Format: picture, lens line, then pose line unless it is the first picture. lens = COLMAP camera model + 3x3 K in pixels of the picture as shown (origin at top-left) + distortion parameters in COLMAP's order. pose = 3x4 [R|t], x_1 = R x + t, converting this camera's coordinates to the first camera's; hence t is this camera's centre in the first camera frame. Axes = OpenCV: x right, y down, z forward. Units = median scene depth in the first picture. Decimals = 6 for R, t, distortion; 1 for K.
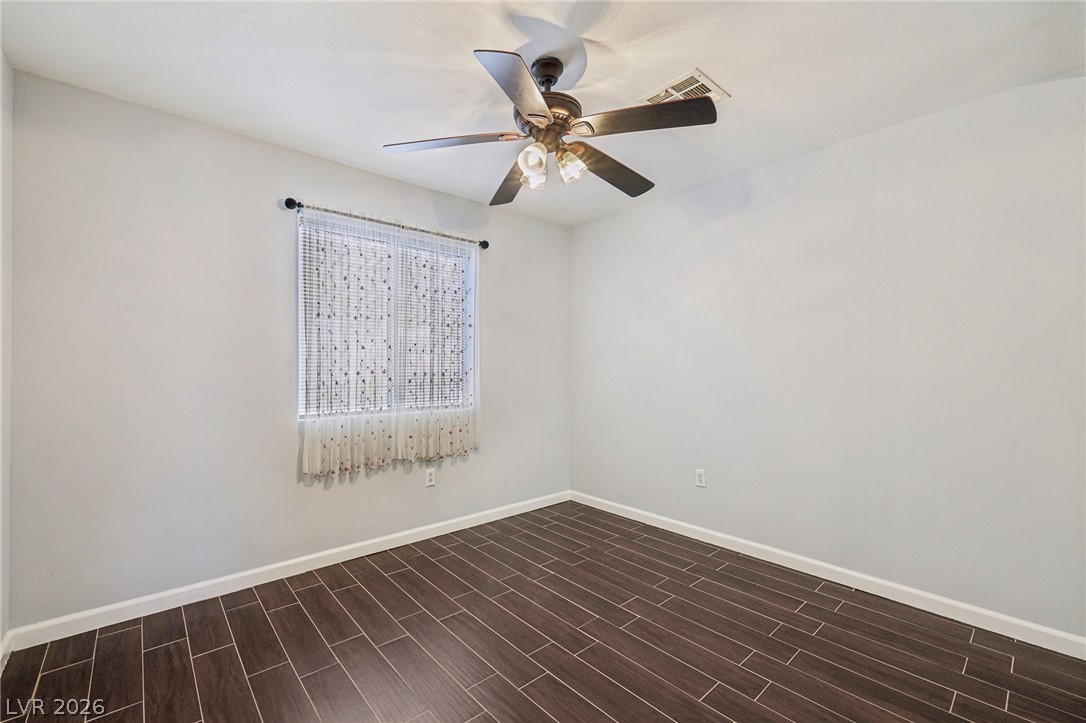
lens RADIAL K [[452.1, 0, 534.5], [0, 452.1, 362.2], [0, 0, 1]] dist [-0.005999, 0.000157]
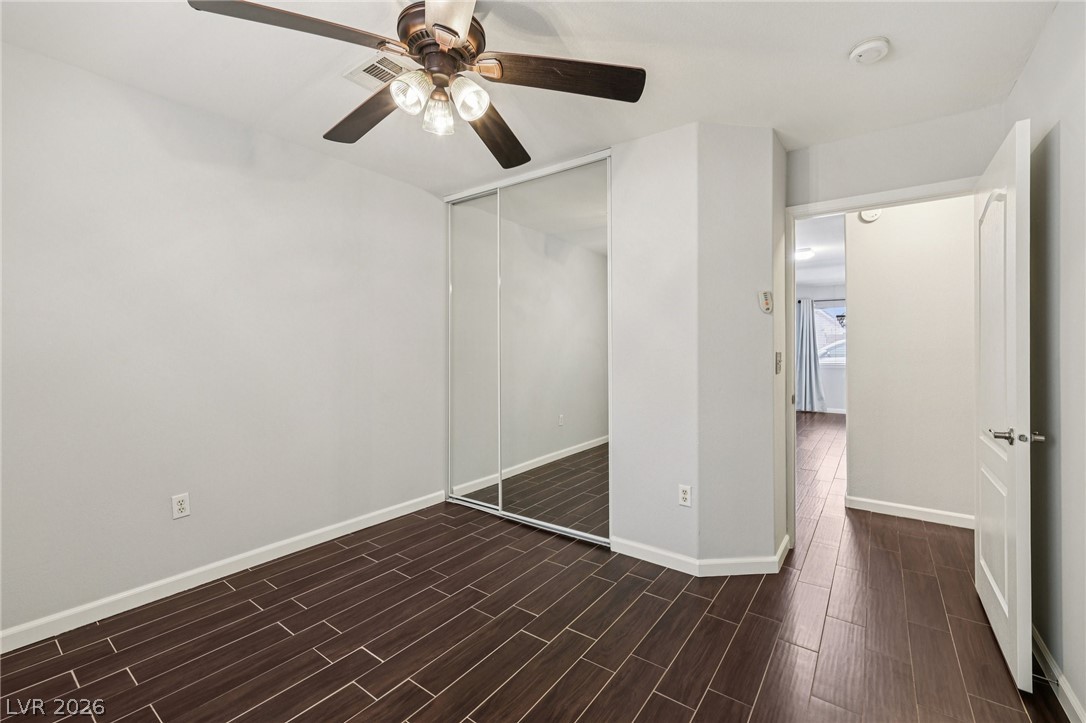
lens RADIAL K [[452.1, 0, 534.9], [0, 452.1, 354.4], [0, 0, 1]] dist [-0.005999, 0.000157]
pose [[-0.188796, -0.000932, 0.982016, -0.536036], [0.011650, 0.999927, 0.003189, 0.025740], [-0.981947, 0.012042, -0.188771, 0.706660]]
